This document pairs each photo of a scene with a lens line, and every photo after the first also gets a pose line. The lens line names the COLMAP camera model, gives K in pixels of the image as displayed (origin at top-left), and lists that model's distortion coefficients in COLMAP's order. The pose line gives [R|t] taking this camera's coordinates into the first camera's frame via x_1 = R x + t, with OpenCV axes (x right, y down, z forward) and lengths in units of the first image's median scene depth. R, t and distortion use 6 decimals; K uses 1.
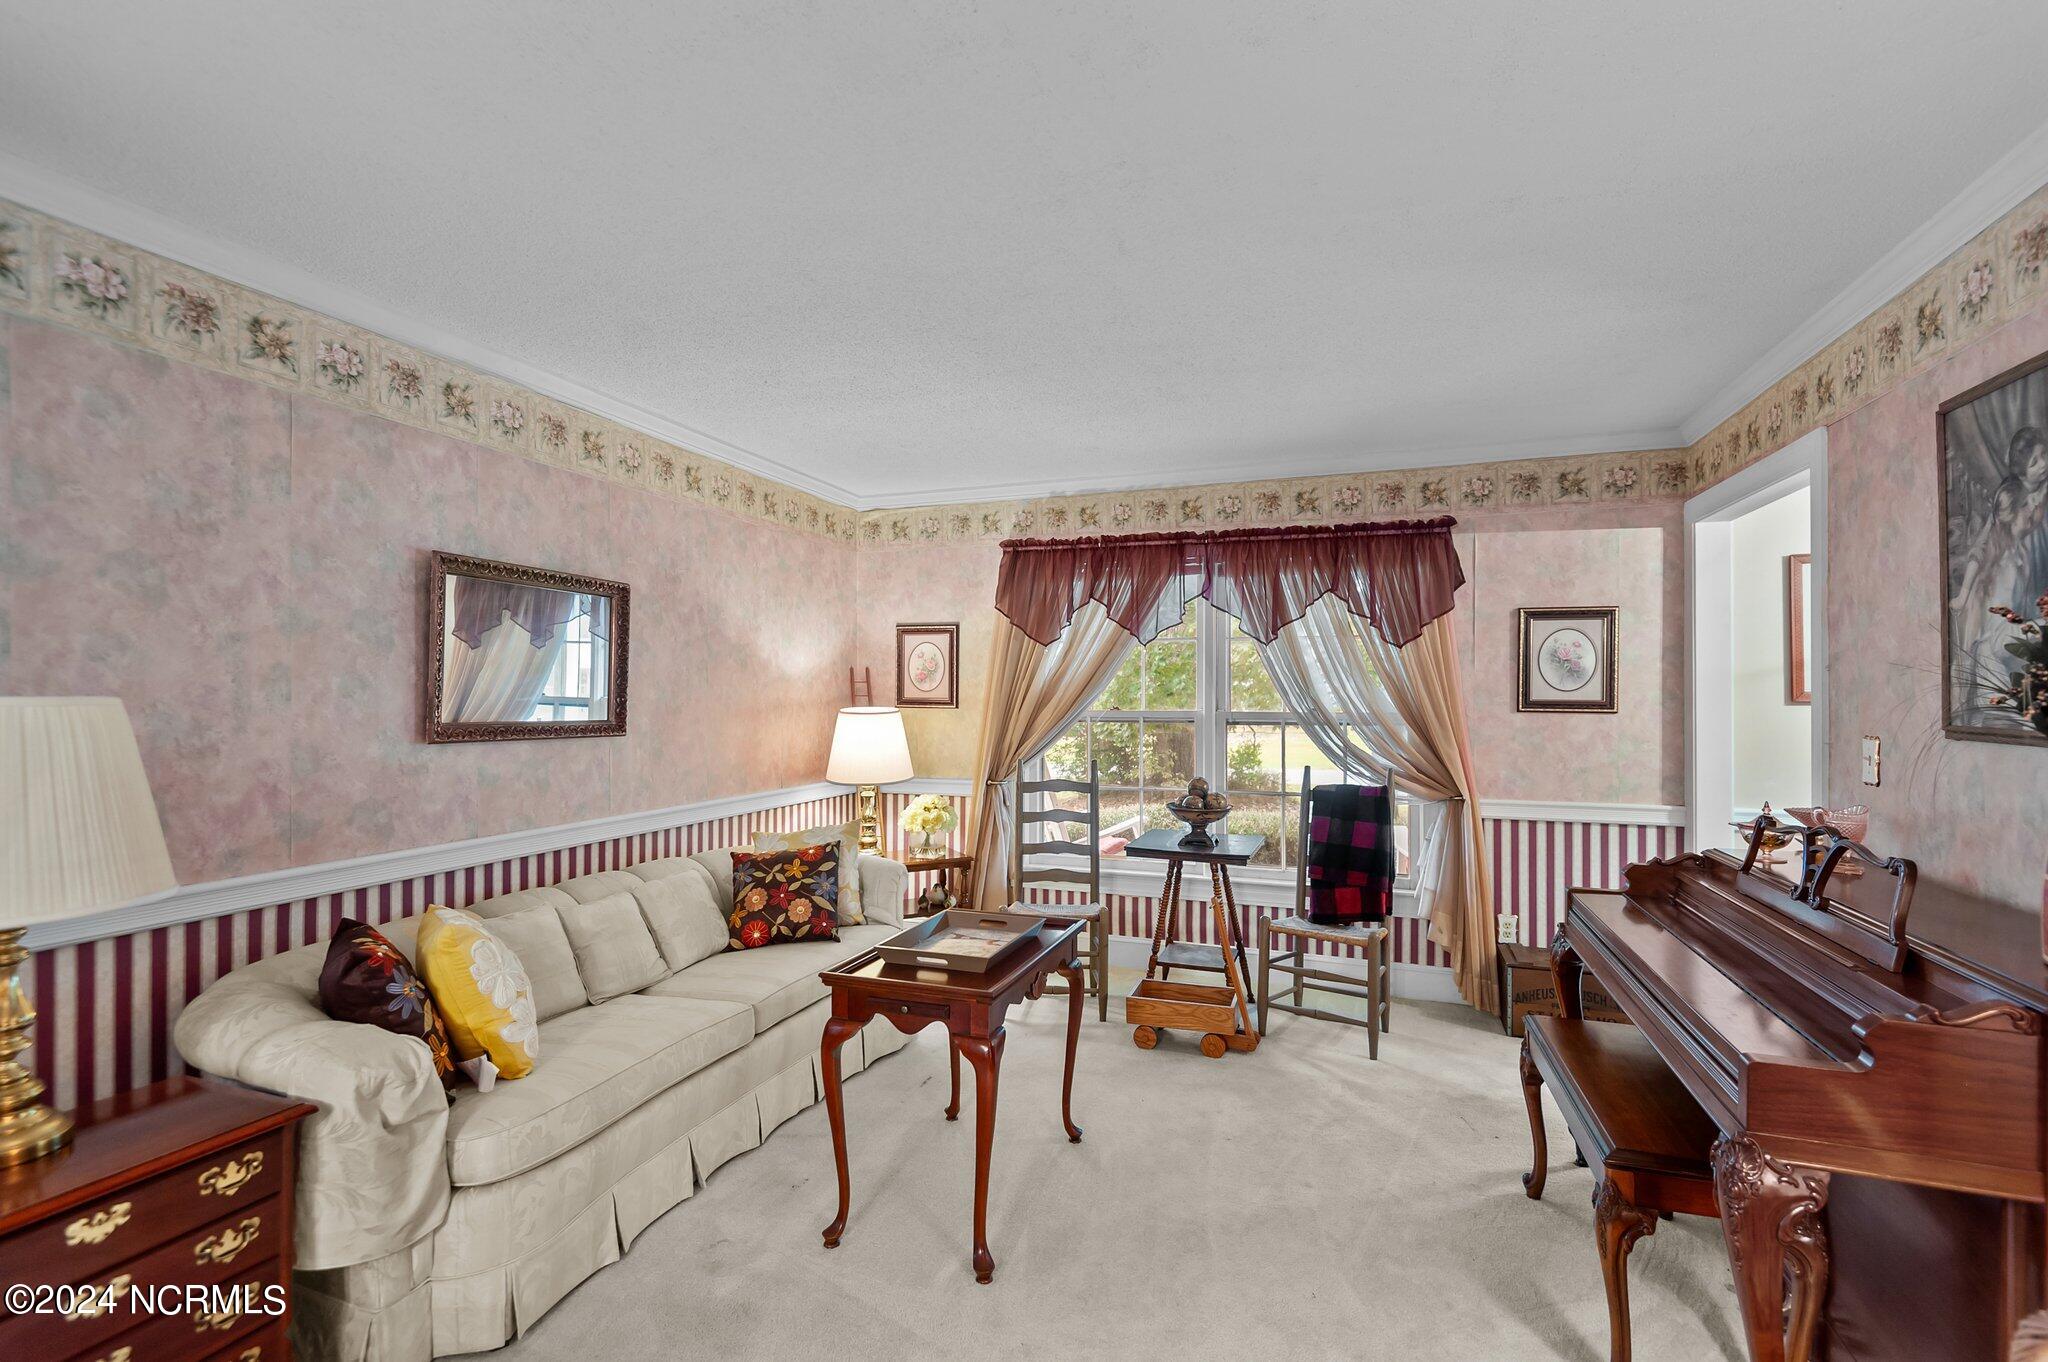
lens RADIAL K [[927.7, 0, 1017.5], [0, 927.7, 694.4], [0, 0, 1]] dist [0.002087, -0.000022]
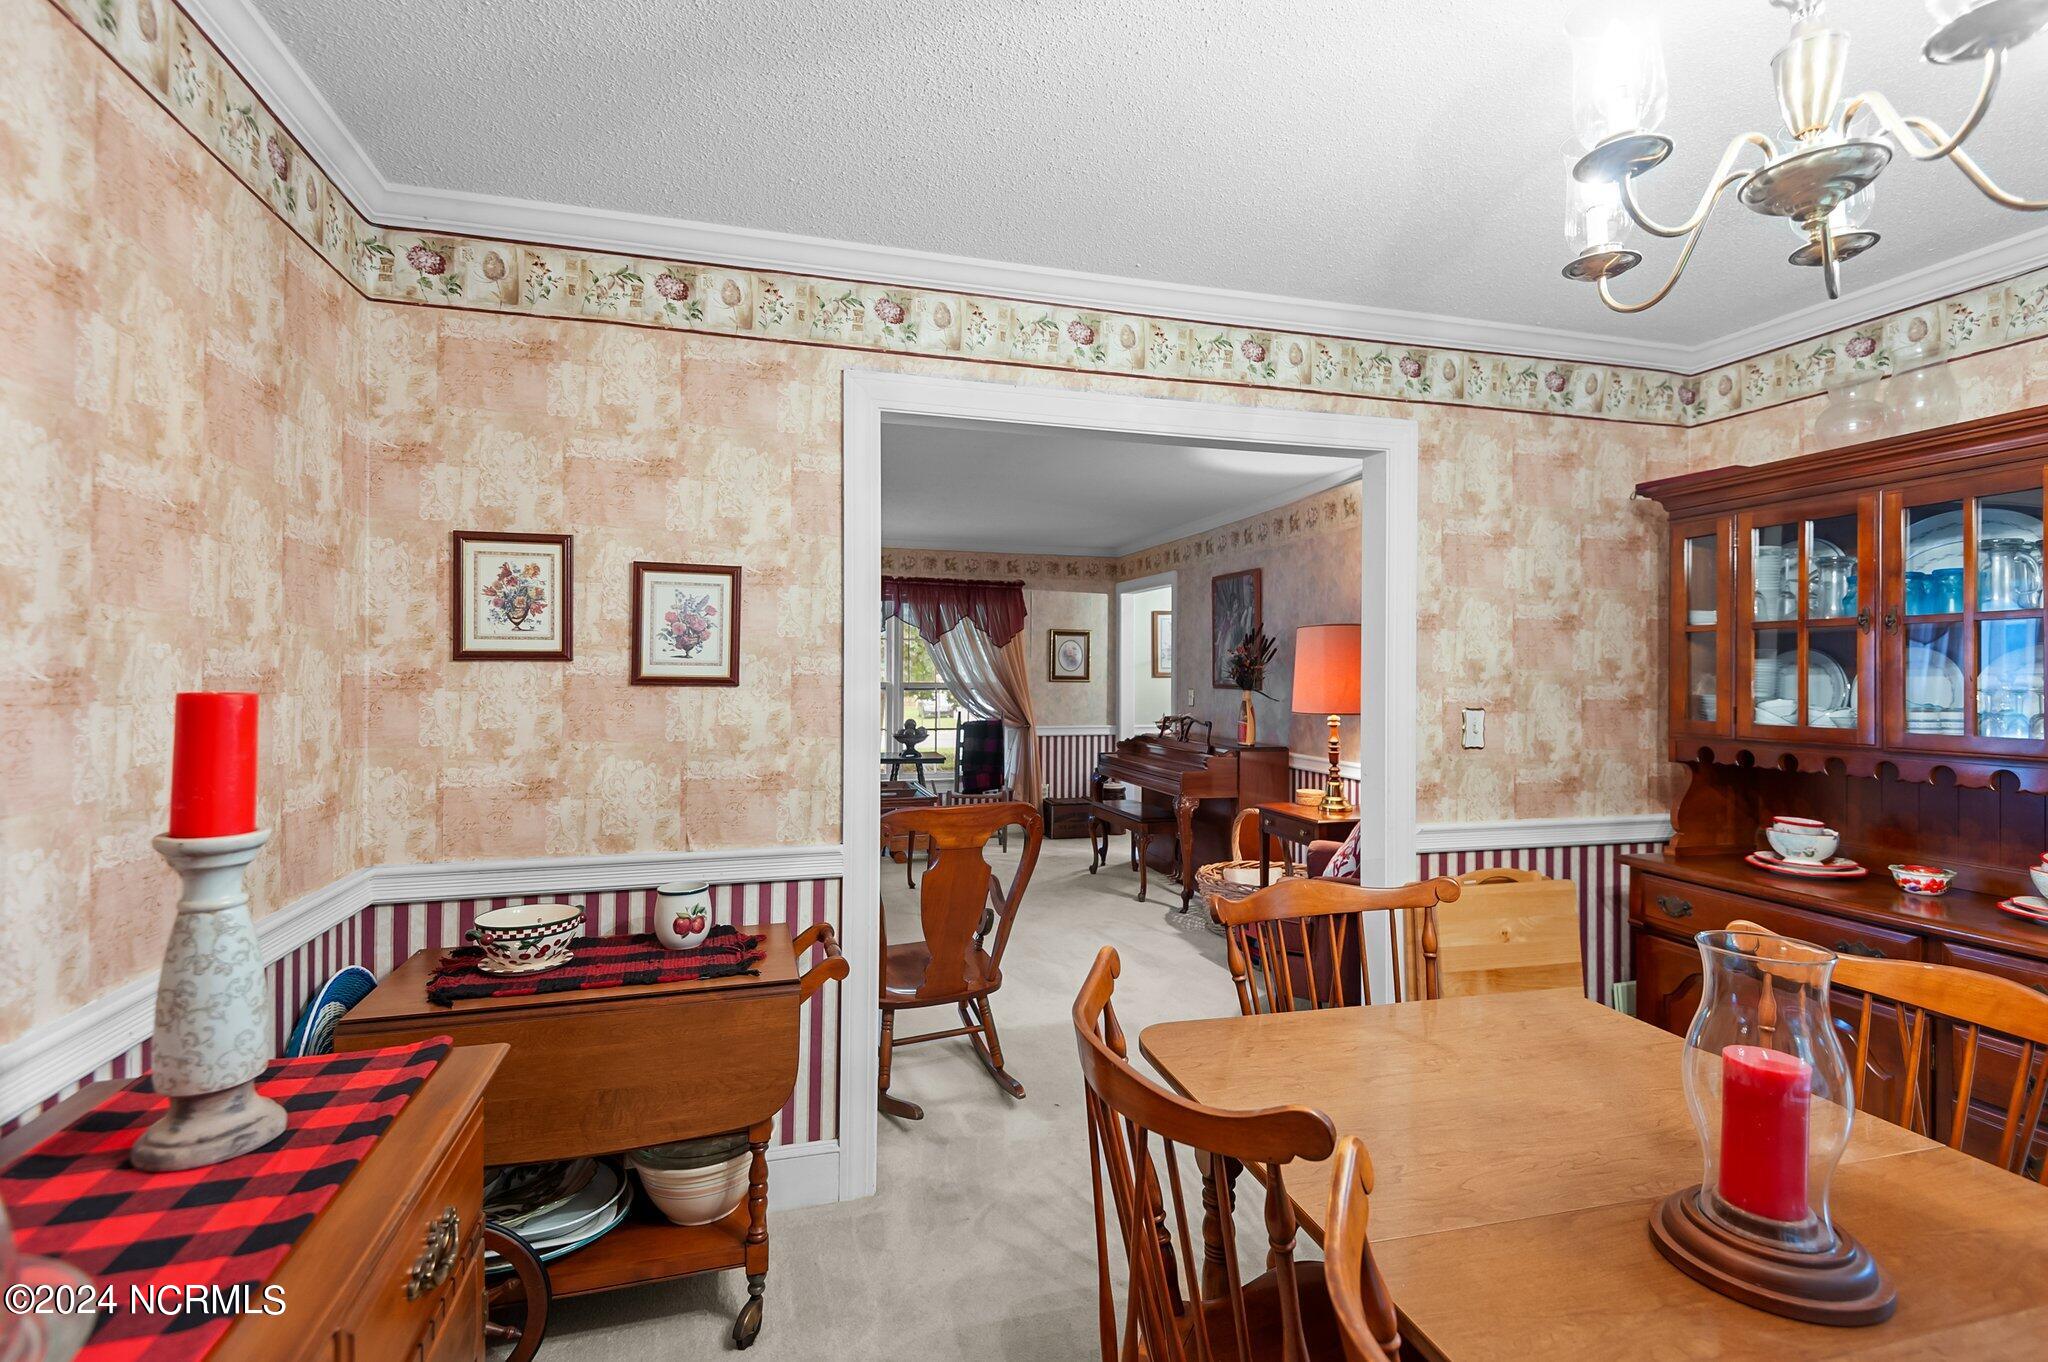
lens RADIAL K [[927.7, 0, 1017.5], [0, 927.7, 694.4], [0, 0, 1]] dist [0.002087, -0.000022]
pose [[0.810243, -0.010766, 0.585995, -0.692506], [-0.005182, 0.999661, 0.025532, -0.004379], [-0.586071, -0.023724, 0.809912, -0.578142]]
